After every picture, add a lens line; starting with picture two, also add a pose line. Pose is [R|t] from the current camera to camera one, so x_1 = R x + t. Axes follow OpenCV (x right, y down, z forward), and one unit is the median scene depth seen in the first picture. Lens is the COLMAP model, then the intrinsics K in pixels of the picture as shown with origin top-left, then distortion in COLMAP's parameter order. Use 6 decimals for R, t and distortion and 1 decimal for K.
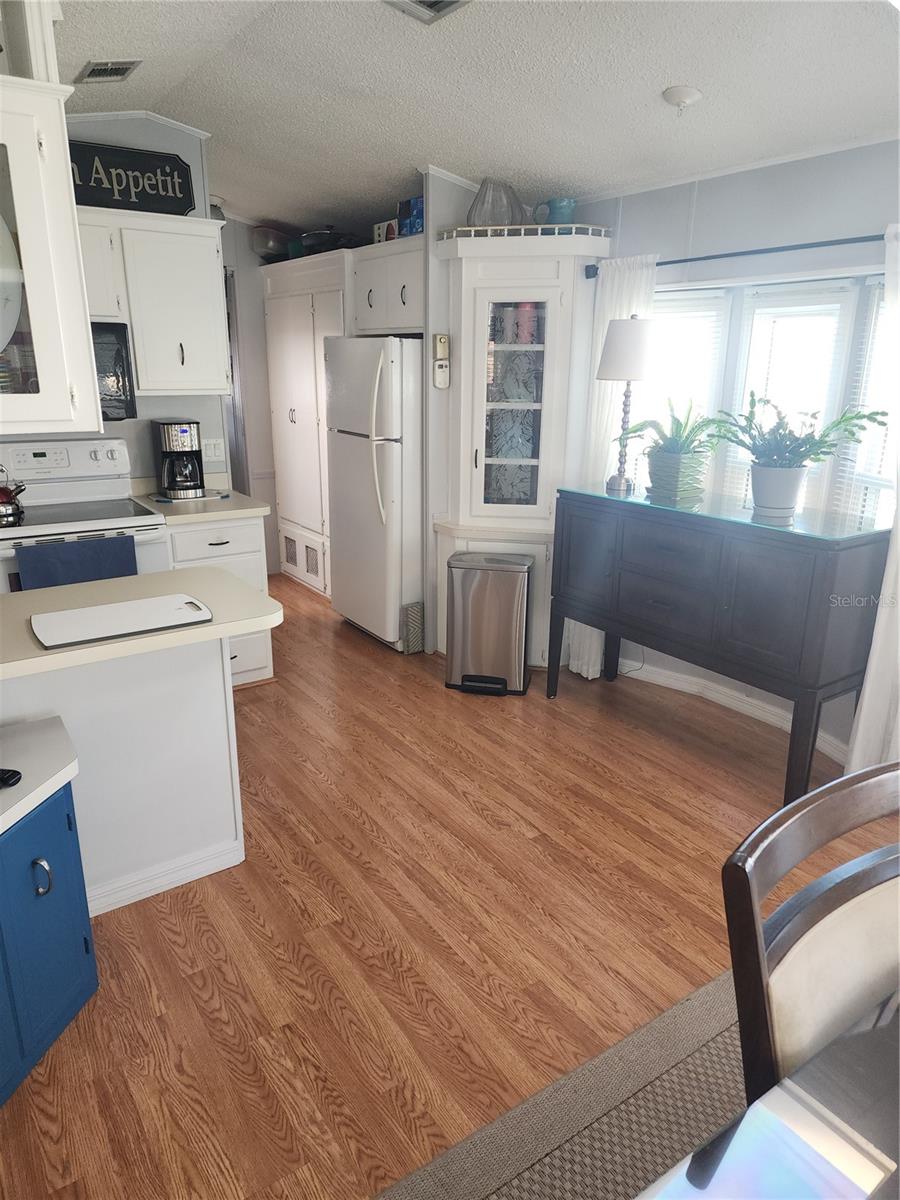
lens RADIAL K [[806.8, 0, 448.2], [0, 806.8, 601.1], [0, 0, 1]] dist [0.086027, -0.078605]
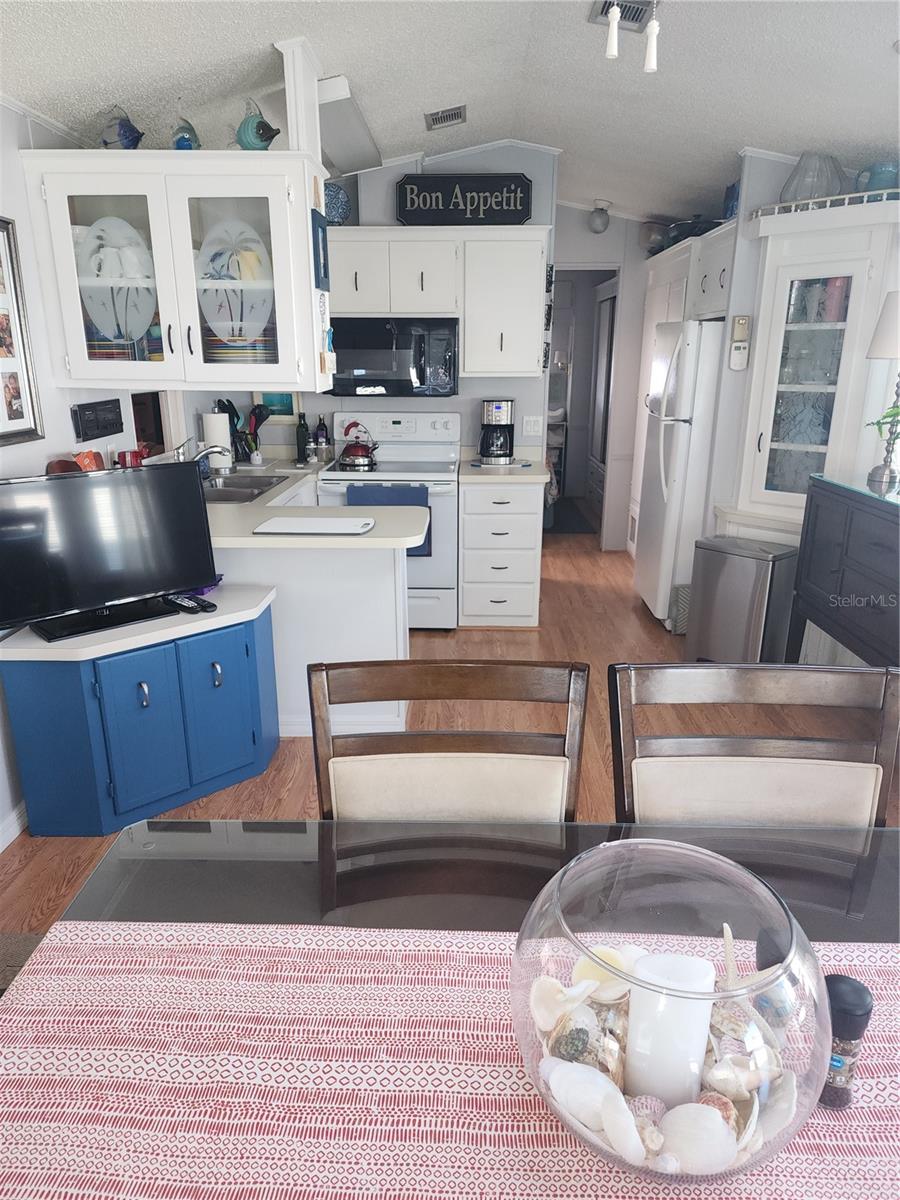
lens RADIAL K [[806.8, 0, 437.8], [0, 806.8, 600.4], [0, 0, 1]] dist [0.086027, -0.078605]
pose [[0.810532, 0.164378, -0.562155, 0.316953], [-0.162476, 0.985243, 0.053829, 0.020723], [0.562707, 0.047706, 0.825278, -0.016756]]
